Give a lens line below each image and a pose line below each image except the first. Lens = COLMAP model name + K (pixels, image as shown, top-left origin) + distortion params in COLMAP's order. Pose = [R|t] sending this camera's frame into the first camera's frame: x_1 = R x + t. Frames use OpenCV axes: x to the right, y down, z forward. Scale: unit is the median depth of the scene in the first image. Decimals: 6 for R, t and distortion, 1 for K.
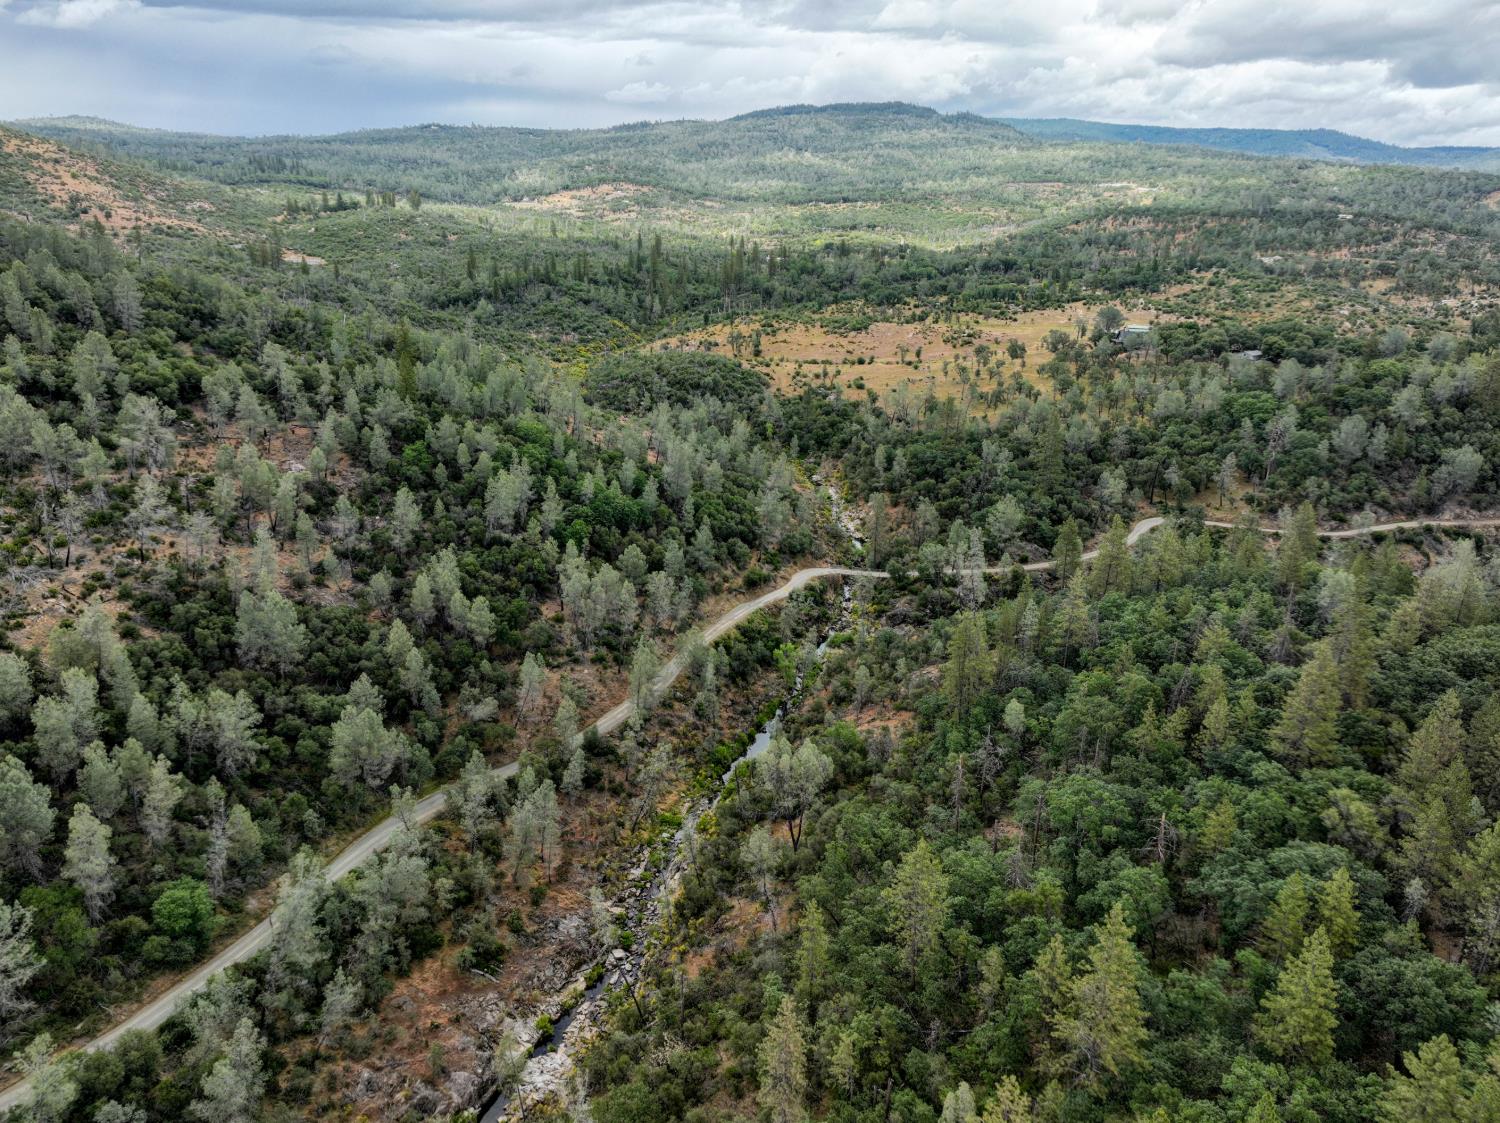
lens RADIAL K [[1067.4, 0, 744.3], [0, 1067.4, 561.0], [0, 0, 1]] dist [0.002664, 0.004334]
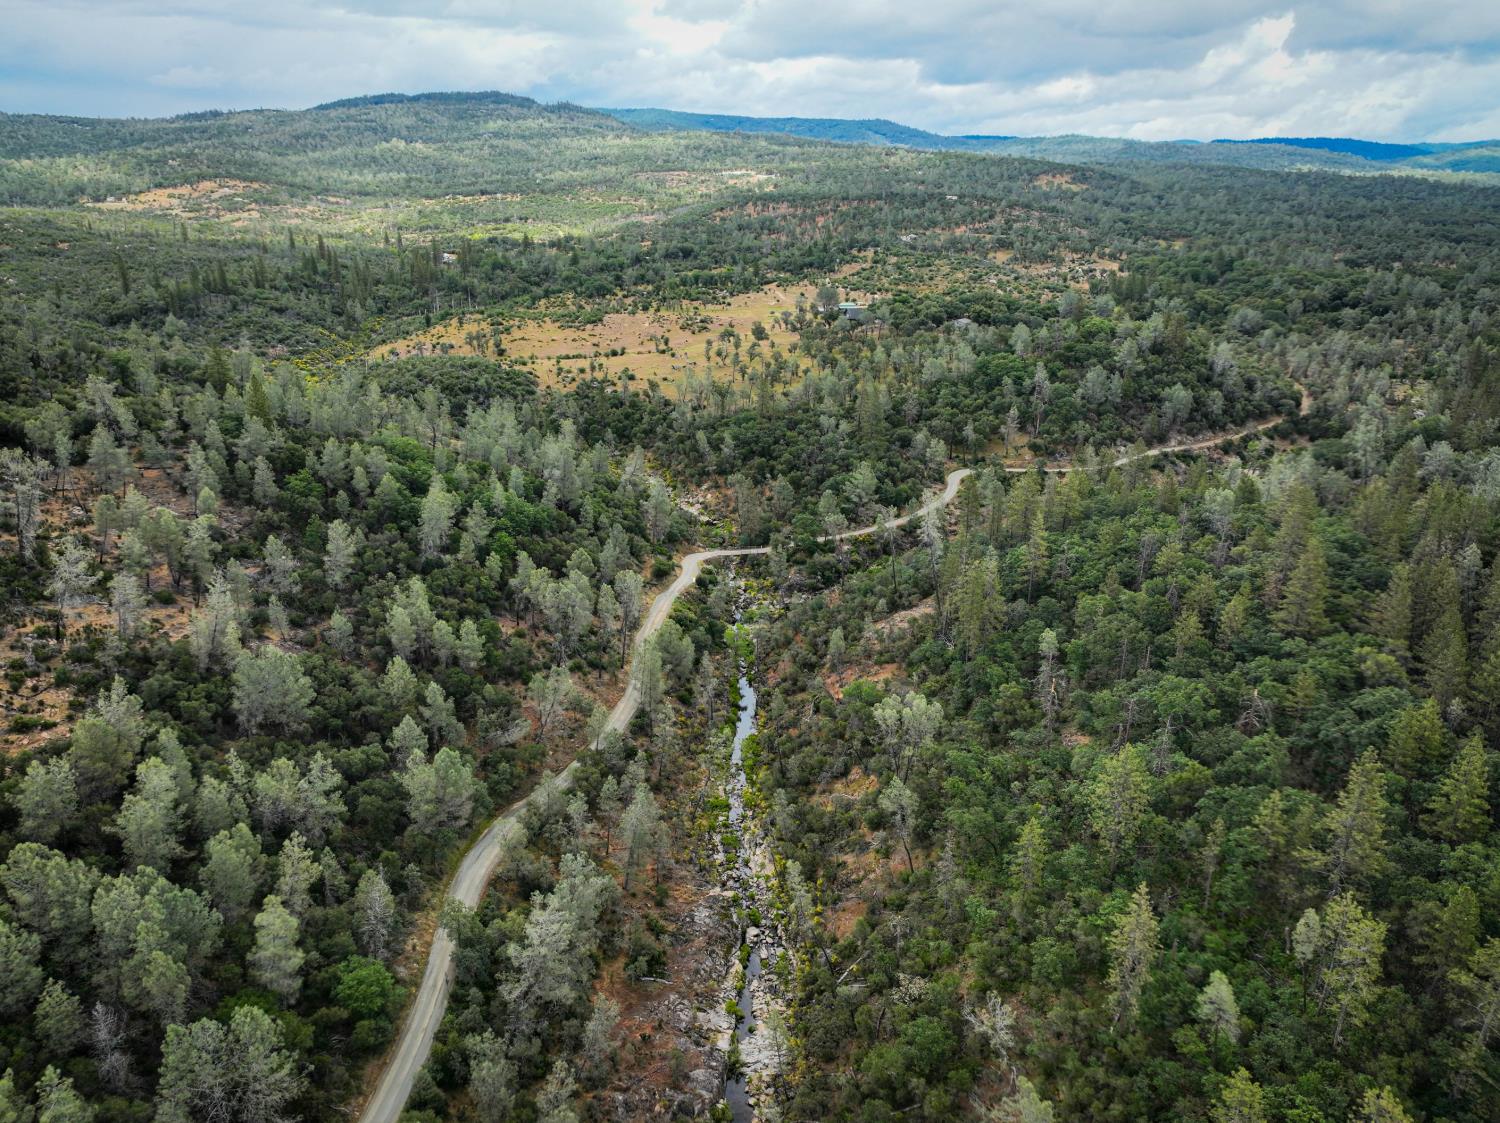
lens RADIAL K [[1067.4, 0, 744.3], [0, 1067.4, 561.0], [0, 0, 1]] dist [0.002664, 0.004334]
pose [[0.935987, -0.134850, 0.325182, -0.111599], [0.132026, 0.990766, 0.030845, -0.005652], [-0.326339, 0.014062, 0.945148, 0.005135]]
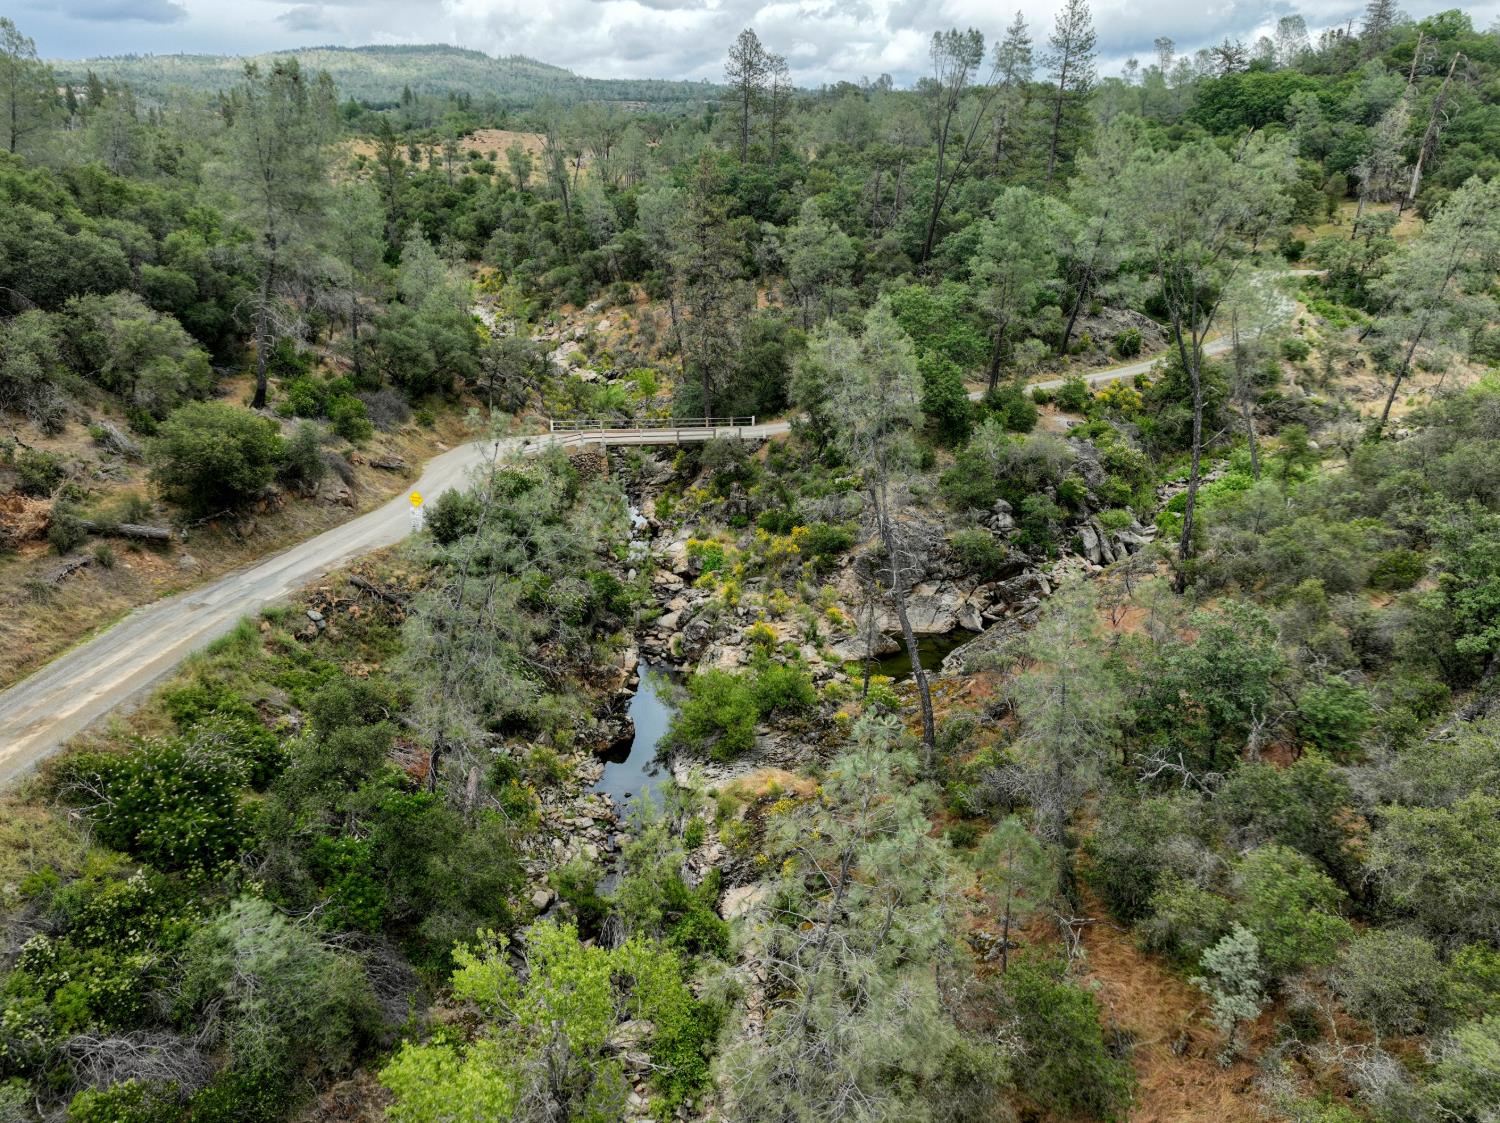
lens RADIAL K [[1067.4, 0, 744.3], [0, 1067.4, 561.0], [0, 0, 1]] dist [0.002664, 0.004334]
pose [[0.926437, -0.141565, 0.348817, 0.011848], [0.135533, 0.989892, 0.041775, 0.017223], [-0.351205, 0.008574, 0.936259, 0.358539]]
